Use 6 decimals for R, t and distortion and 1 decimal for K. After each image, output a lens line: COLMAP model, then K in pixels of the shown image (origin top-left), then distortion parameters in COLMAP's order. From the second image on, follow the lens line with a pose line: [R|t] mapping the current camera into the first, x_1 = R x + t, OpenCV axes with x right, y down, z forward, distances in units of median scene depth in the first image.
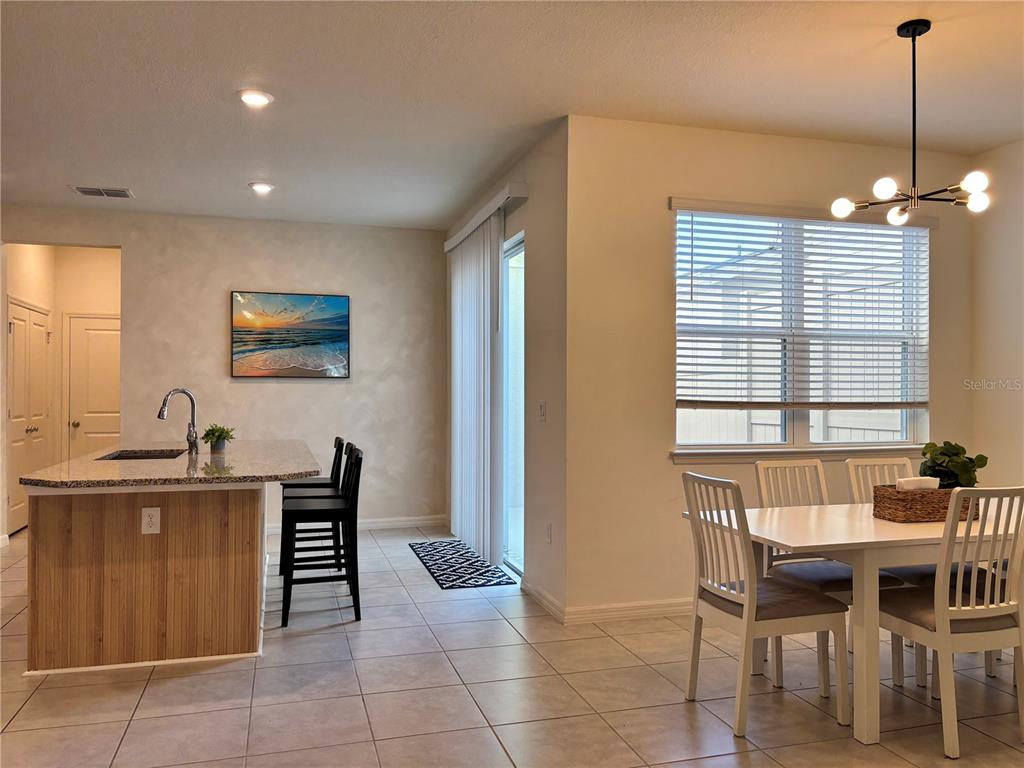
lens RADIAL K [[778.6, 0, 510.1], [0, 778.6, 380.2], [0, 0, 1]] dist [0.054507, -0.064384]
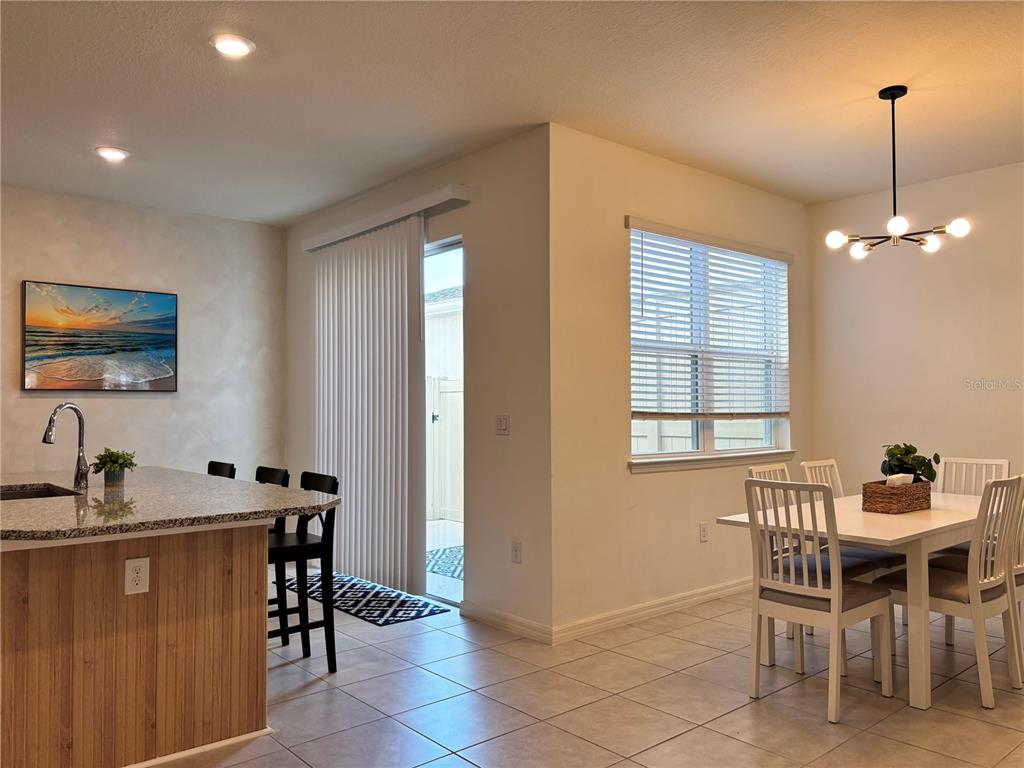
lens RADIAL K [[778.6, 0, 510.1], [0, 778.6, 380.2], [0, 0, 1]] dist [0.054507, -0.064384]
pose [[0.909229, 0.007750, 0.416224, -0.340388], [0.001674, 0.999751, -0.022272, 0.006126], [-0.416293, 0.020947, 0.908989, 0.121048]]
